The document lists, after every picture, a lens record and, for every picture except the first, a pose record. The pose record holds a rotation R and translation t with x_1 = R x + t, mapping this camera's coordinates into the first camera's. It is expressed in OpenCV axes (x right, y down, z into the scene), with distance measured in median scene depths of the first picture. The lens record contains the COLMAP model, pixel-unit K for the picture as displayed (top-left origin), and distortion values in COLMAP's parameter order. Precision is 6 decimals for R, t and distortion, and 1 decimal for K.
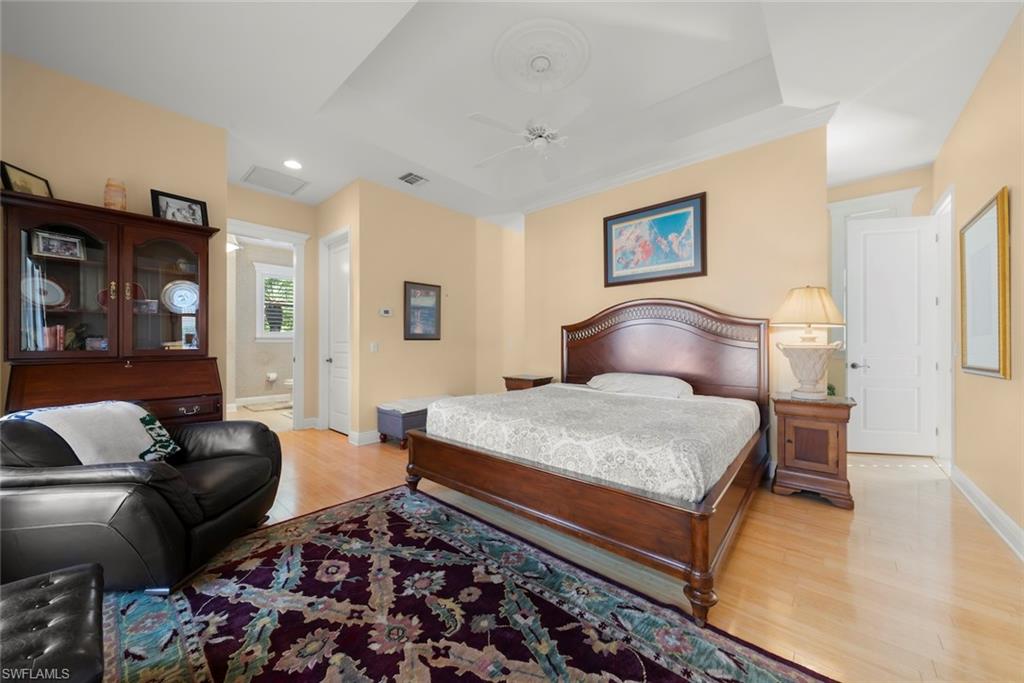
lens RADIAL K [[367.5, 0, 518.2], [0, 367.5, 341.7], [0, 0, 1]] dist [-0.001450, 0.000253]
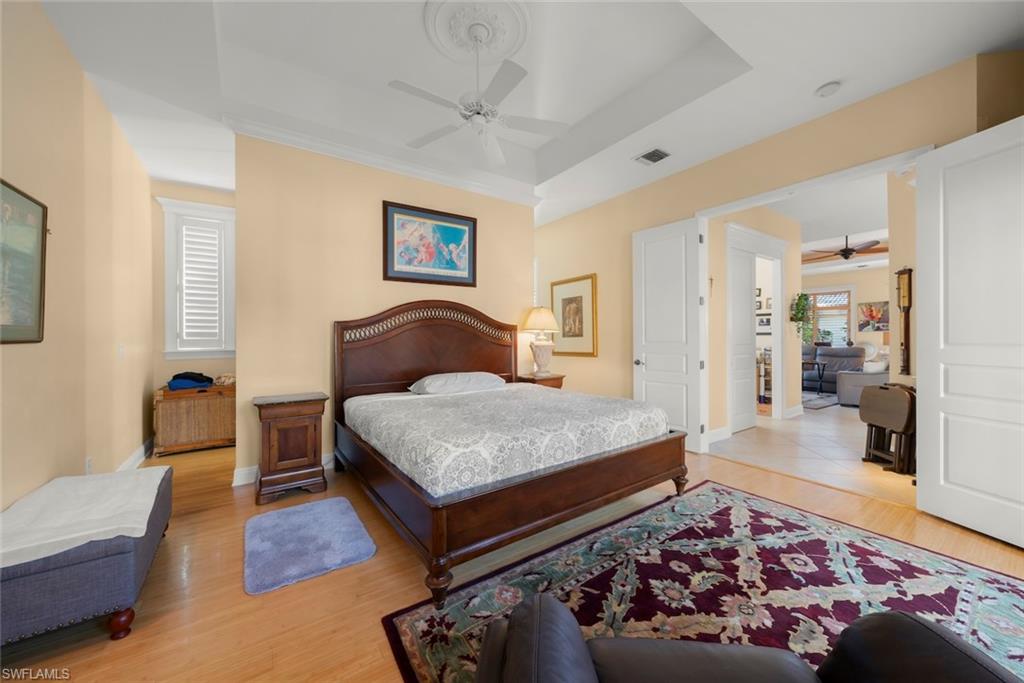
lens RADIAL K [[367.5, 0, 519.6], [0, 367.5, 337.4], [0, 0, 1]] dist [-0.001450, 0.000253]
pose [[0.242097, -0.001021, 0.970251, -1.137406], [0.000091, 0.999999, 0.001029, -0.026378], [-0.970252, -0.000161, 0.242097, 1.005038]]
